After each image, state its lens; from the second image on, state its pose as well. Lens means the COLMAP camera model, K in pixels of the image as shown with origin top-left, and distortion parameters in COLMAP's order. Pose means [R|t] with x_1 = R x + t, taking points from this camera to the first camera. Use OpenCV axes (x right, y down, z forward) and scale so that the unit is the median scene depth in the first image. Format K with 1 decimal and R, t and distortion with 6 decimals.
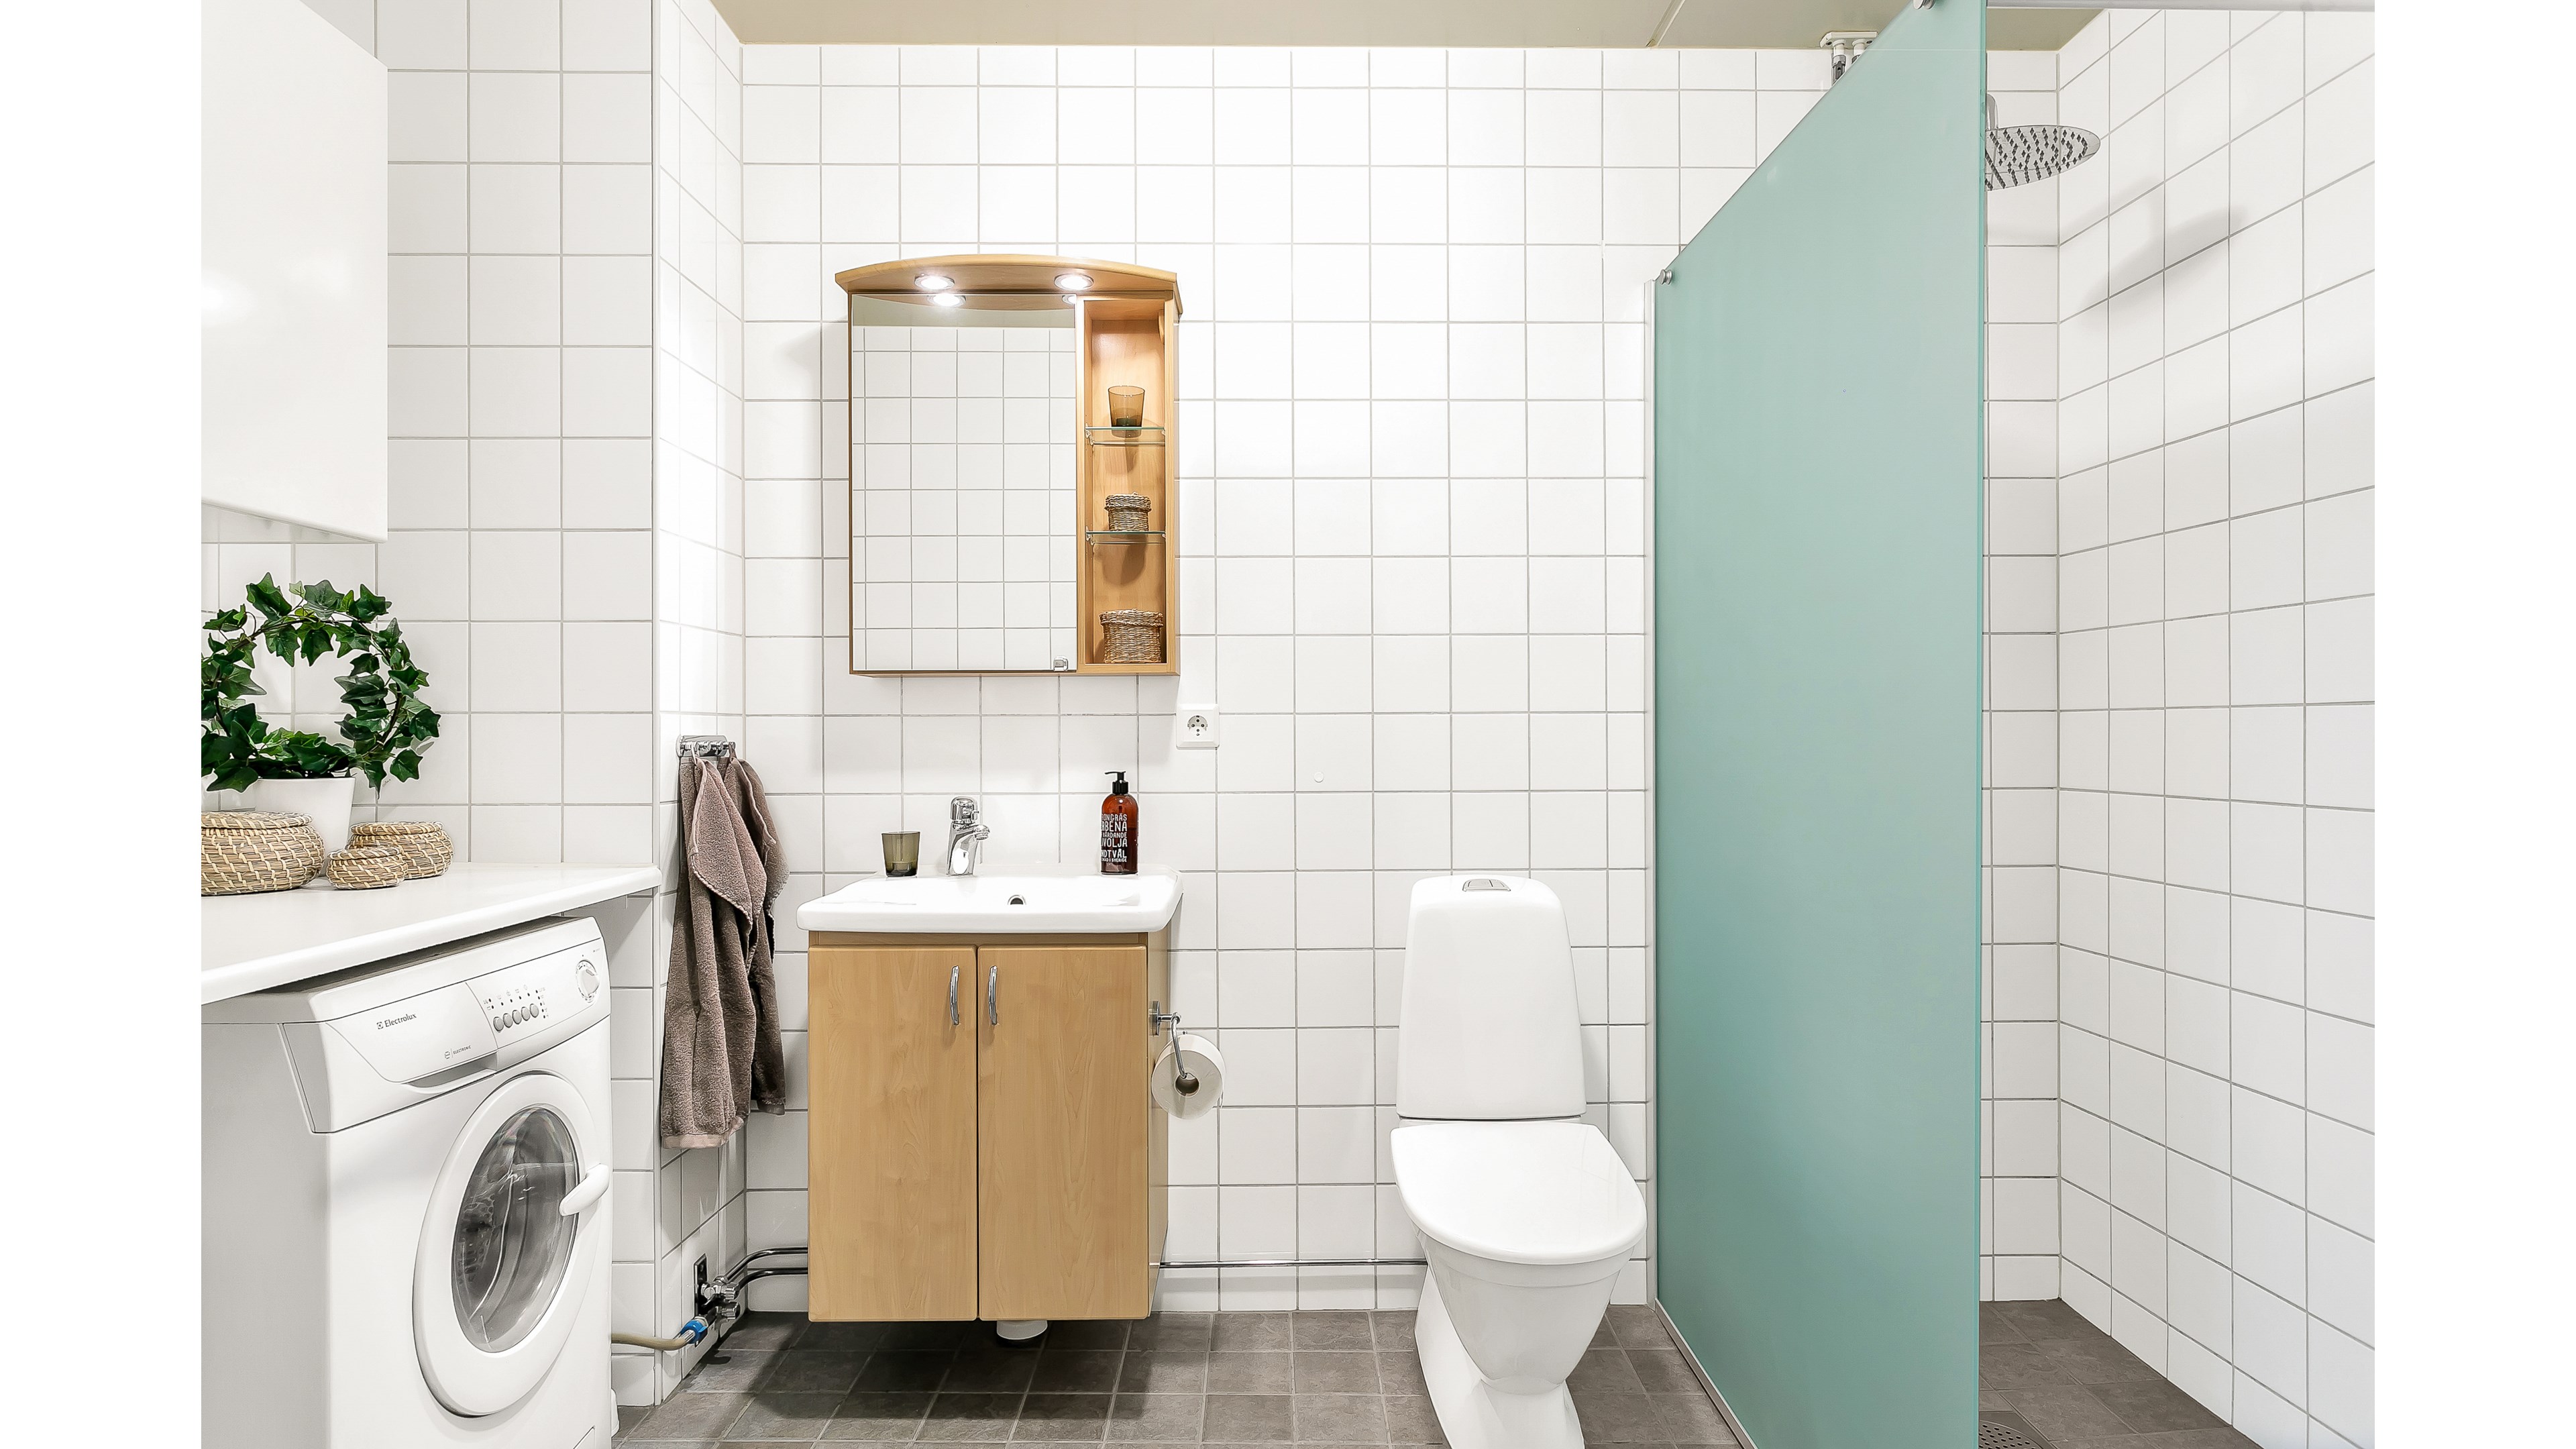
lens RADIAL K [[1325.6, 0, 1286.1], [0, 1325.6, 741.8], [0, 0, 1]] dist [-0.000454, 0.000300]
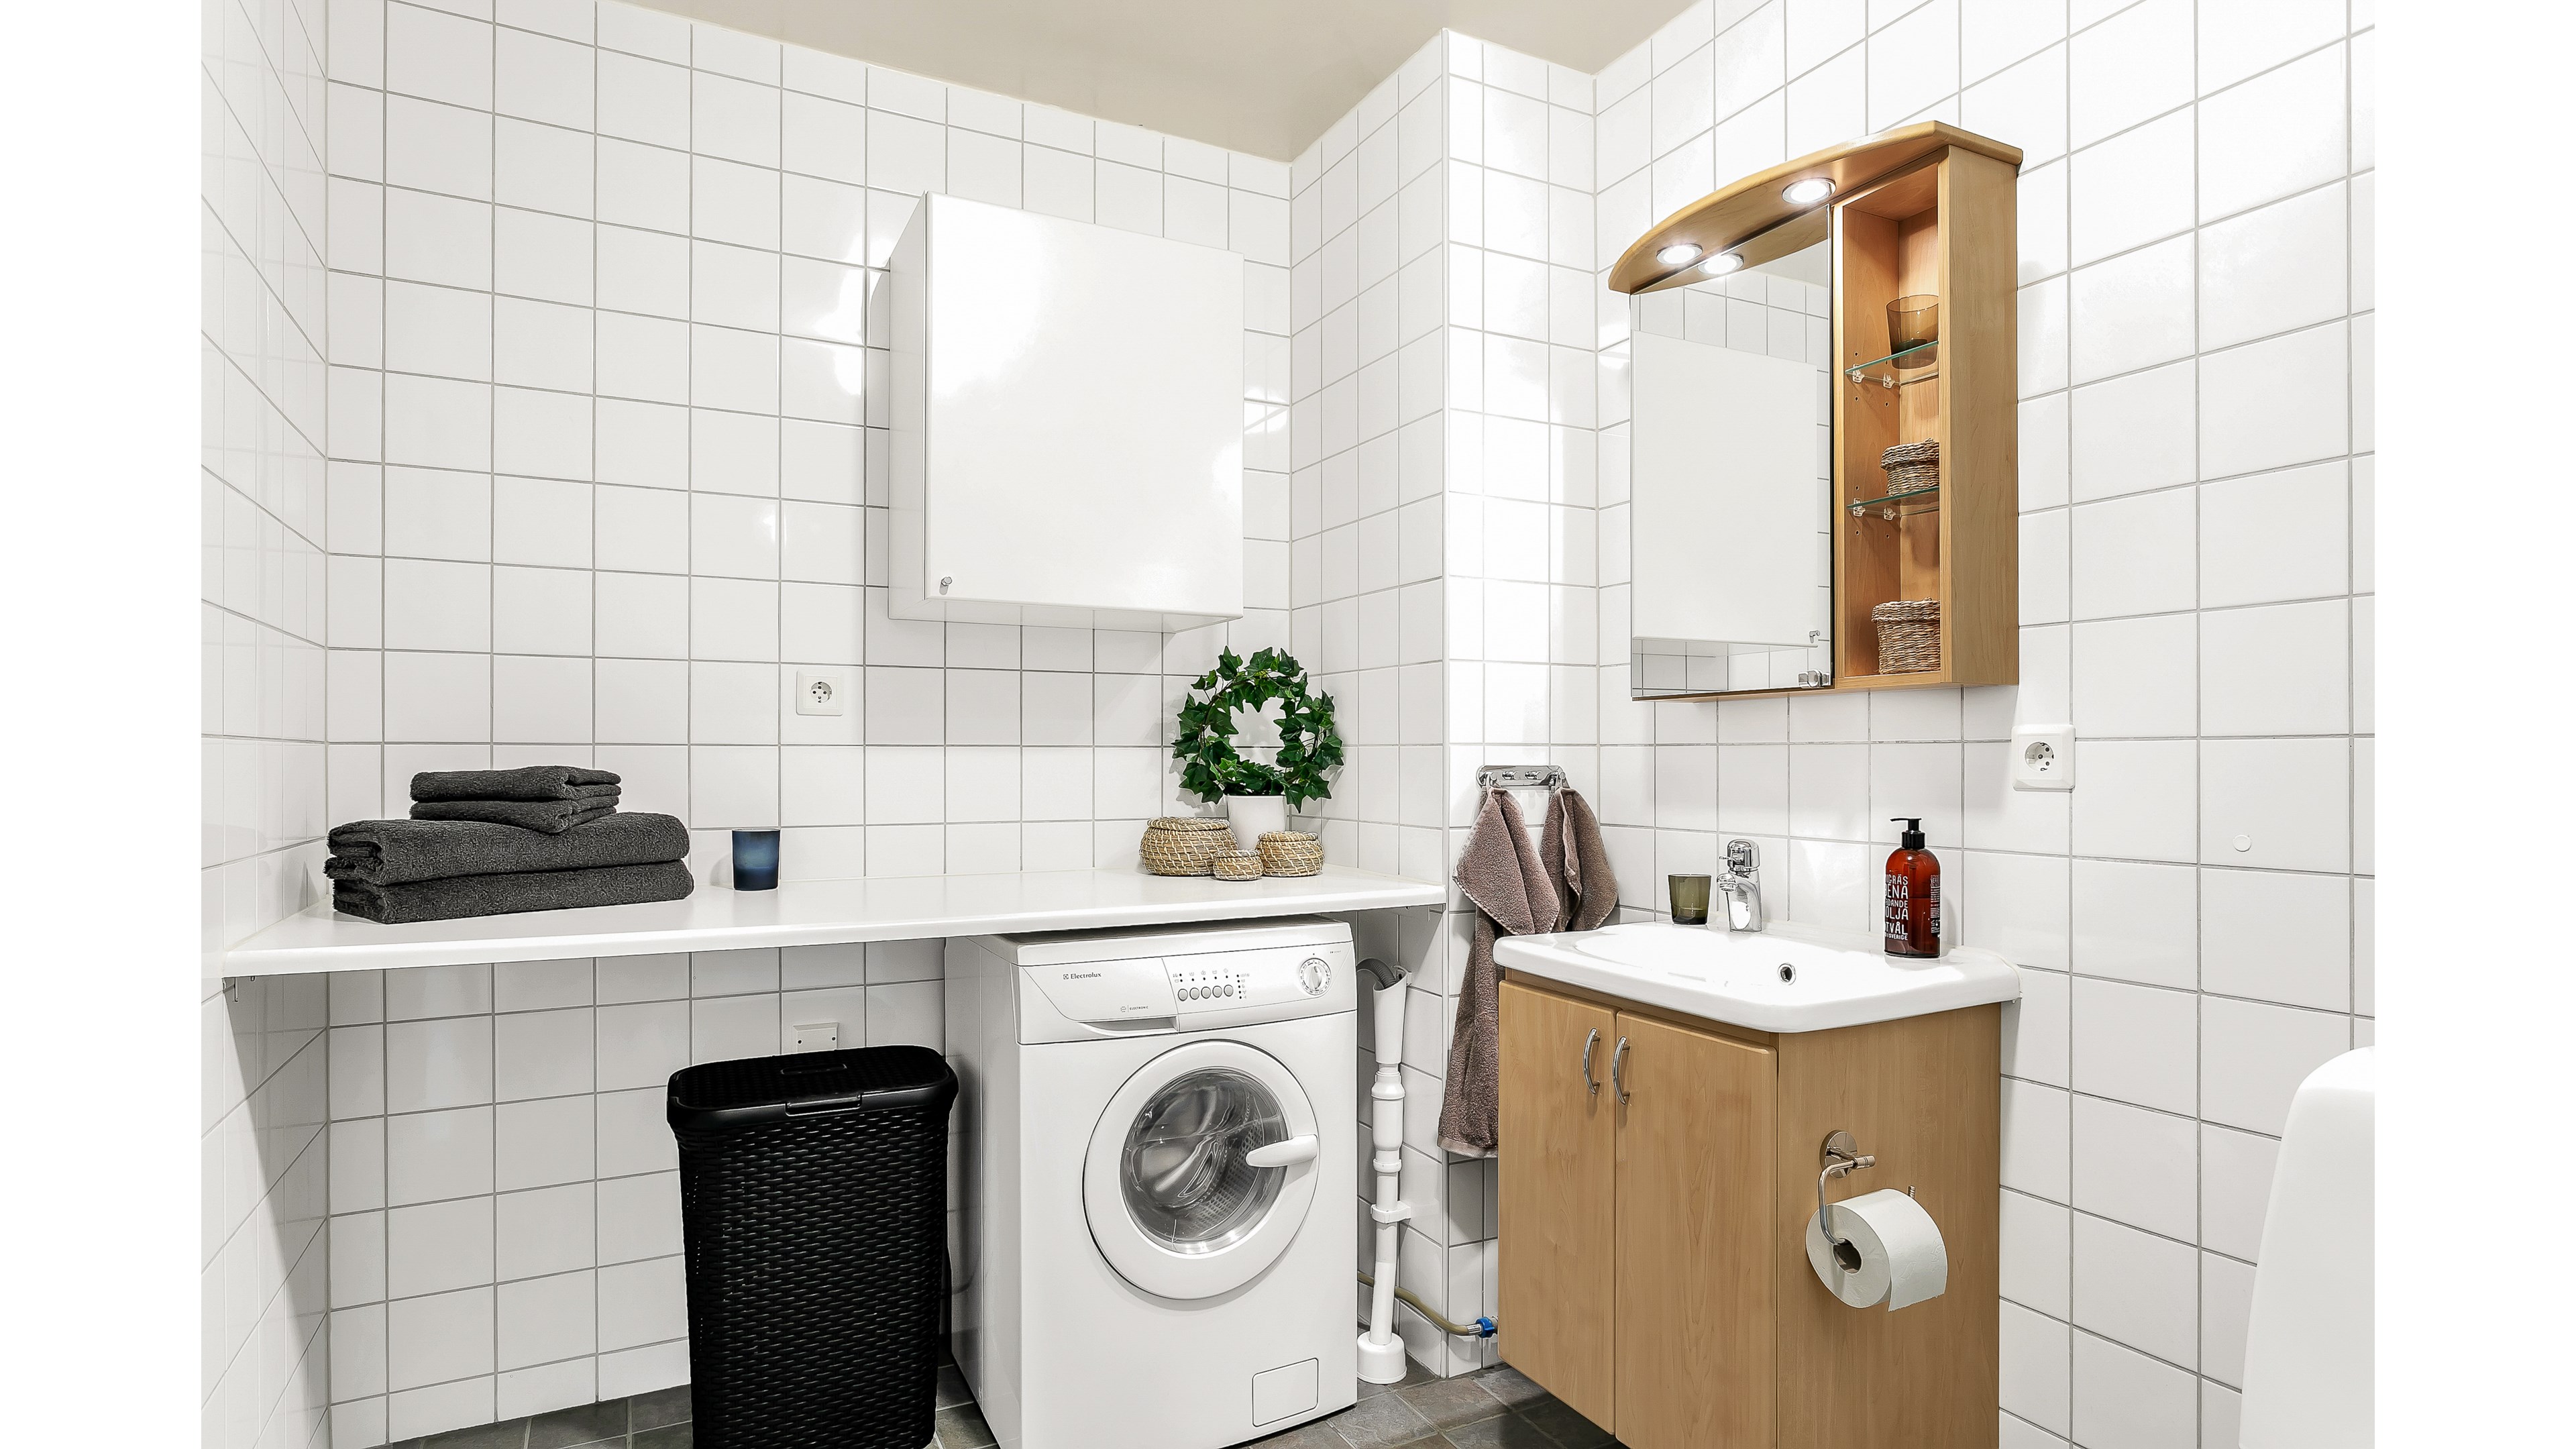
lens RADIAL K [[1284.1, 0, 1287.5], [0, 1284.1, 766.8], [0, 0, 1]] dist [0.001037, 0.000109]
pose [[0.442099, 0.010160, -0.896909, 0.372298], [-0.007034, 0.999944, 0.007860, -0.010043], [0.896939, 0.002834, 0.442146, 0.372997]]
